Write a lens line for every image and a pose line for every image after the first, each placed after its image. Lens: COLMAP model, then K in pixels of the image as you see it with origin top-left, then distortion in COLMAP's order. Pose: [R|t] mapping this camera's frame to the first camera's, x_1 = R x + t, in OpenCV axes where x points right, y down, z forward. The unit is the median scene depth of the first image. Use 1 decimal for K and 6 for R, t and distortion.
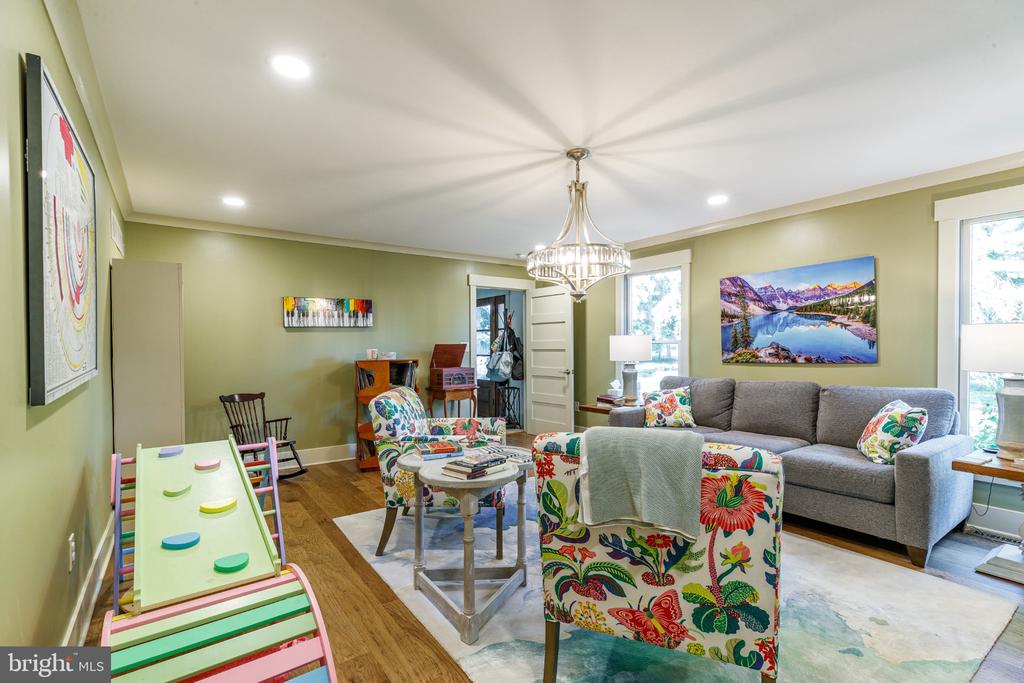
lens RADIAL K [[459.6, 0, 507.6], [0, 459.6, 347.7], [0, 0, 1]] dist [0.004651, 0.000317]
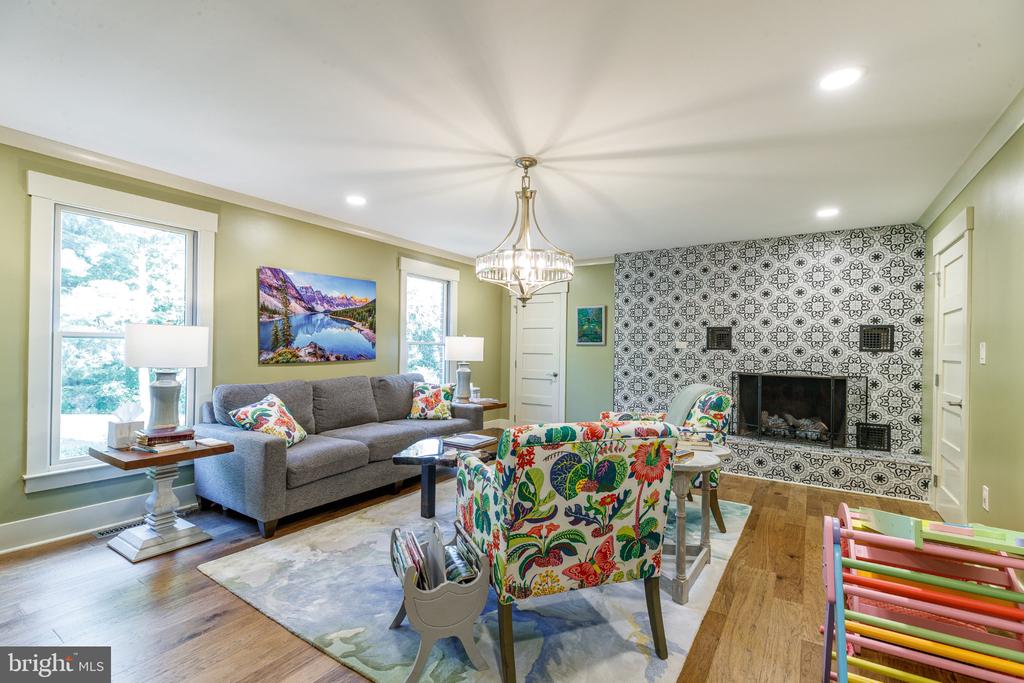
lens RADIAL K [[459.6, 0, 507.6], [0, 459.6, 347.7], [0, 0, 1]] dist [0.004651, 0.000317]
pose [[-0.354070, 0.010360, 0.935161, -0.557952], [0.000952, 0.999942, -0.010718, 0.013333], [-0.935218, -0.002904, -0.354060, 0.957994]]
